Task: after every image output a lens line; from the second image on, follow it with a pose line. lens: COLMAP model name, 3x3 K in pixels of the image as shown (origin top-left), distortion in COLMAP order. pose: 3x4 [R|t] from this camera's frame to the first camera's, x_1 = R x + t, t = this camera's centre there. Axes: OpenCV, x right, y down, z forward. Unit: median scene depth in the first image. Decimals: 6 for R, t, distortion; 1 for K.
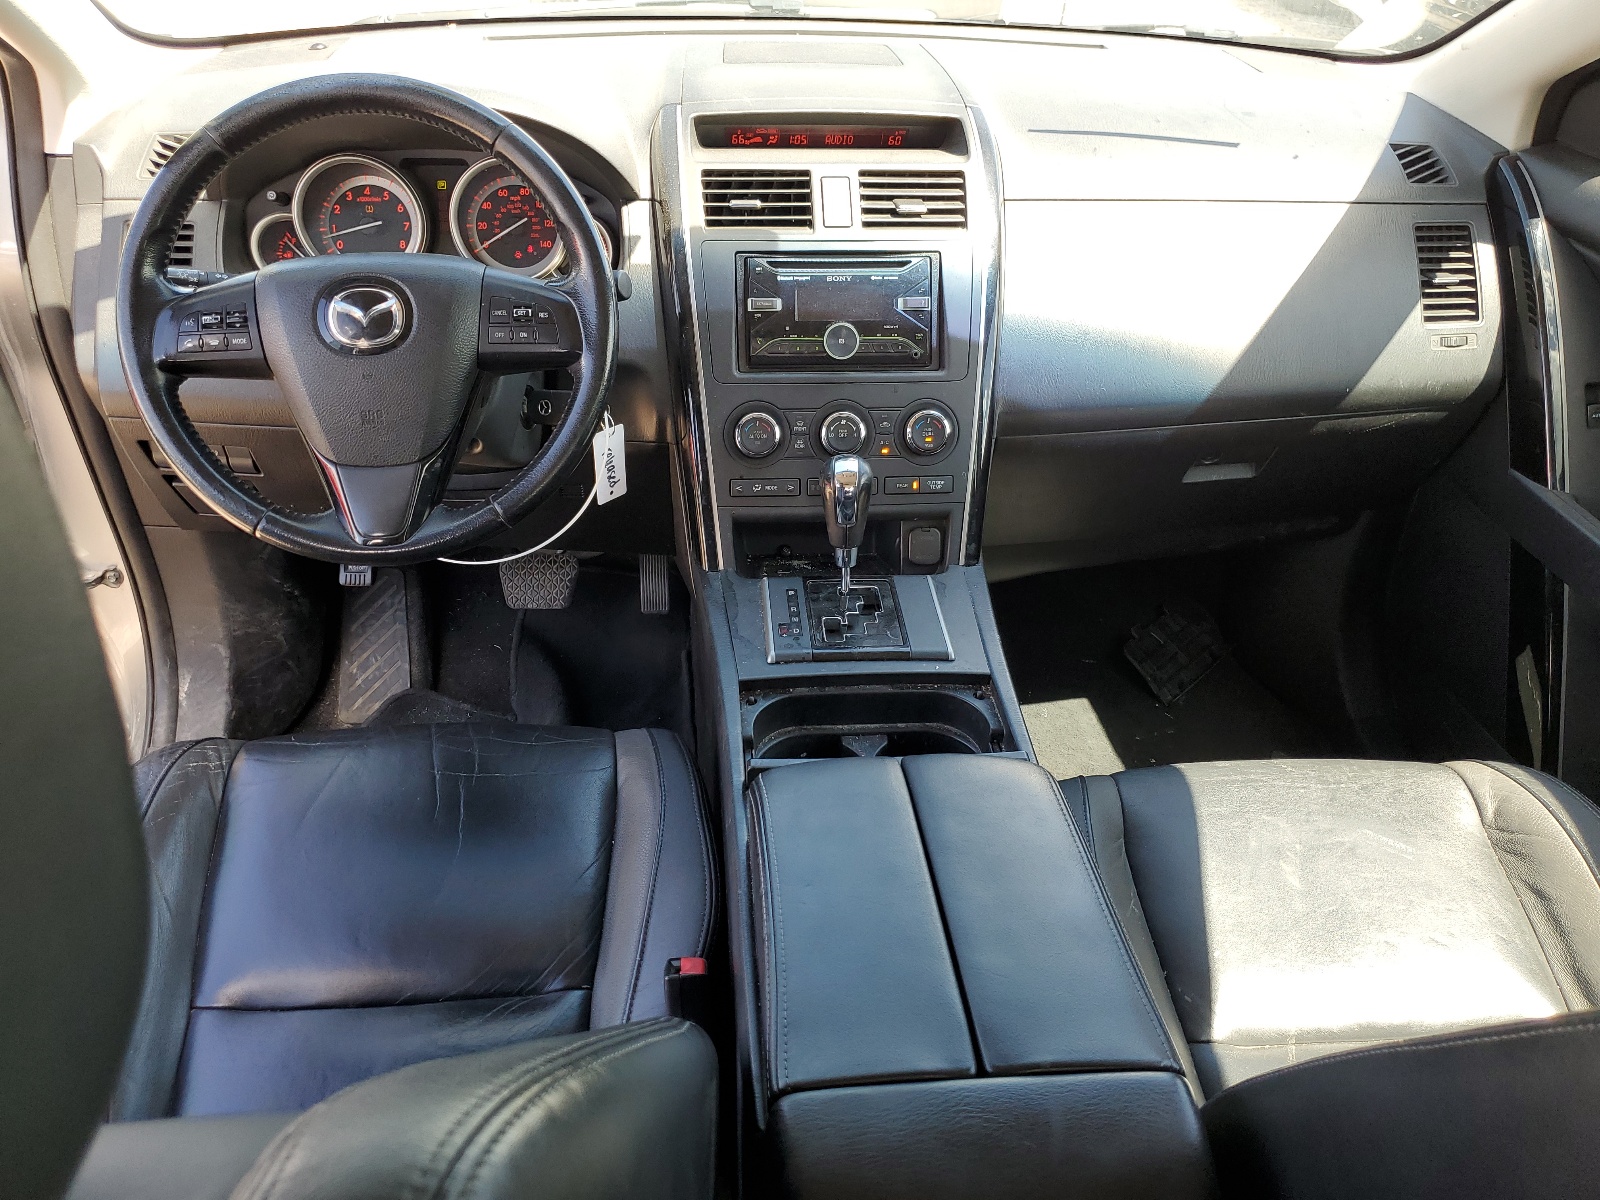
lens RADIAL K [[1214.6, 0, 798.0], [0, 1214.6, 602.7], [0, 0, 1]] dist [-0.007297, -0.005388]
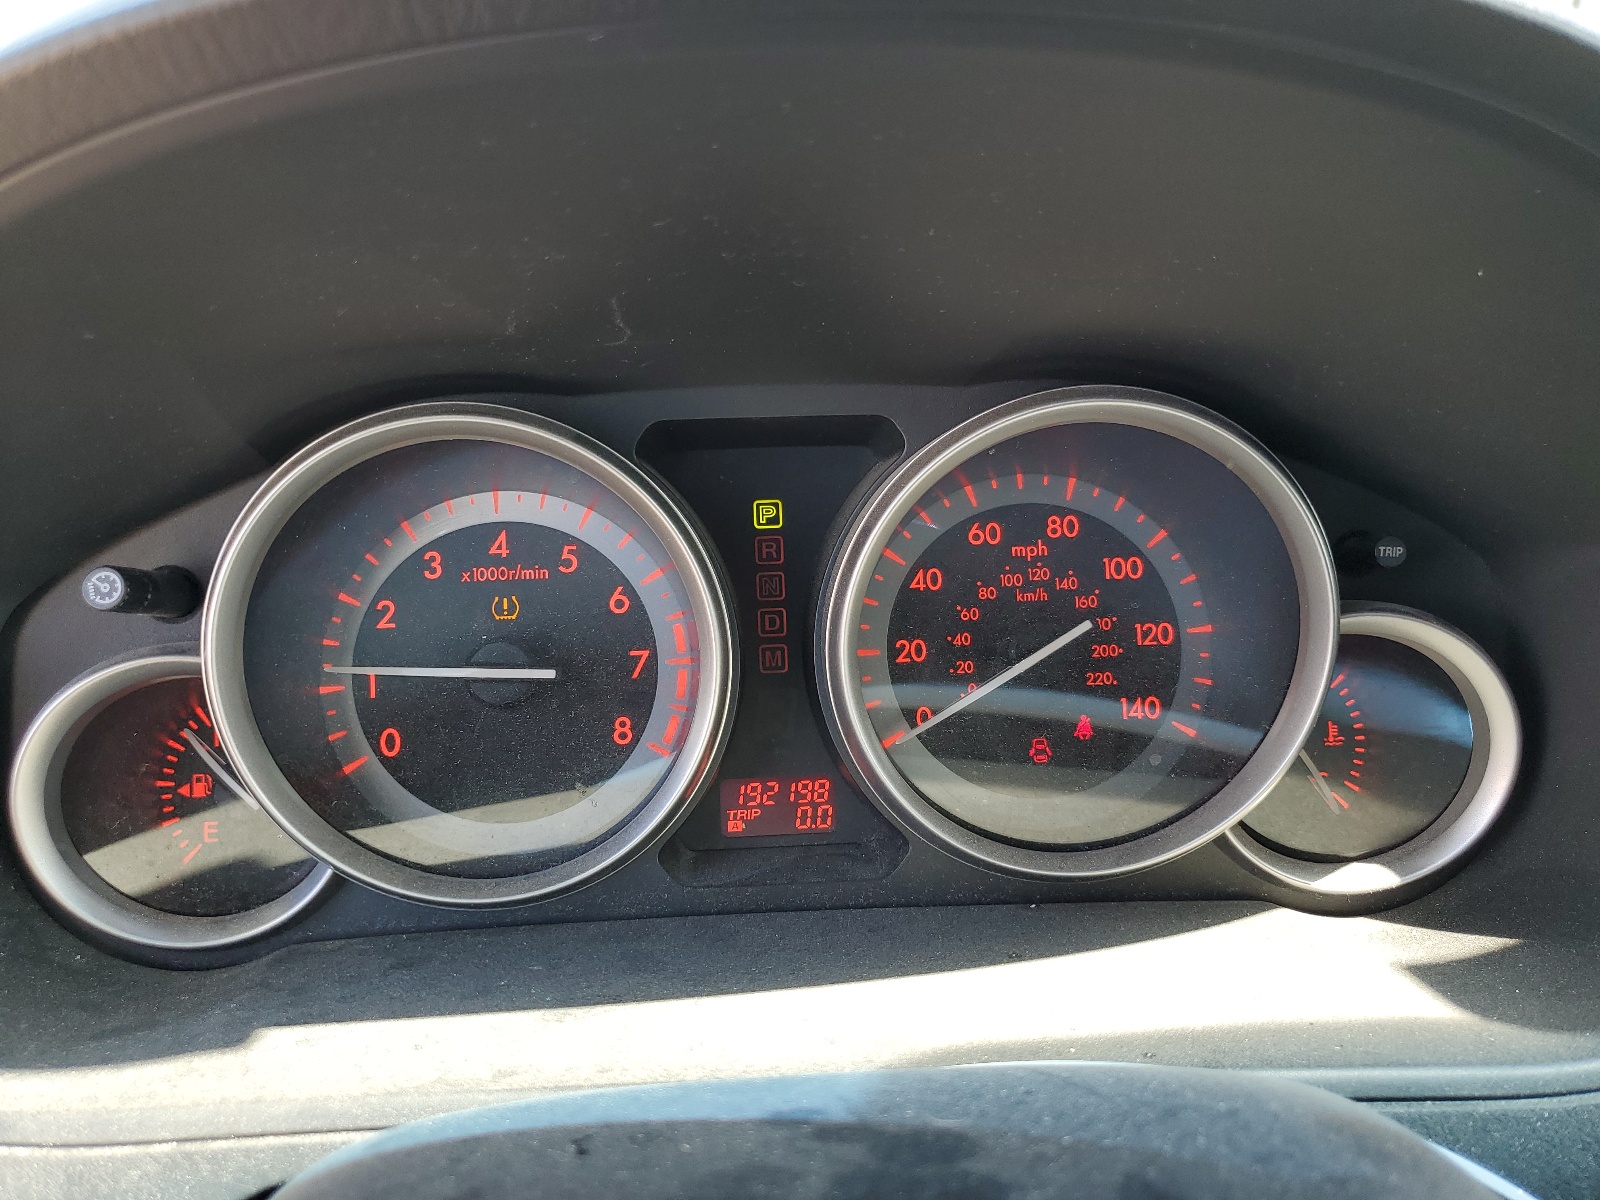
lens RADIAL K [[1214.6, 0, 802.0], [0, 1214.6, 598.7], [0, 0, 1]] dist [-0.007297, -0.005388]
pose [[0.999261, -0.035199, -0.015463, -0.284197], [0.030440, 0.970039, -0.241036, -0.260615], [0.023484, 0.240387, 0.970393, 0.740984]]
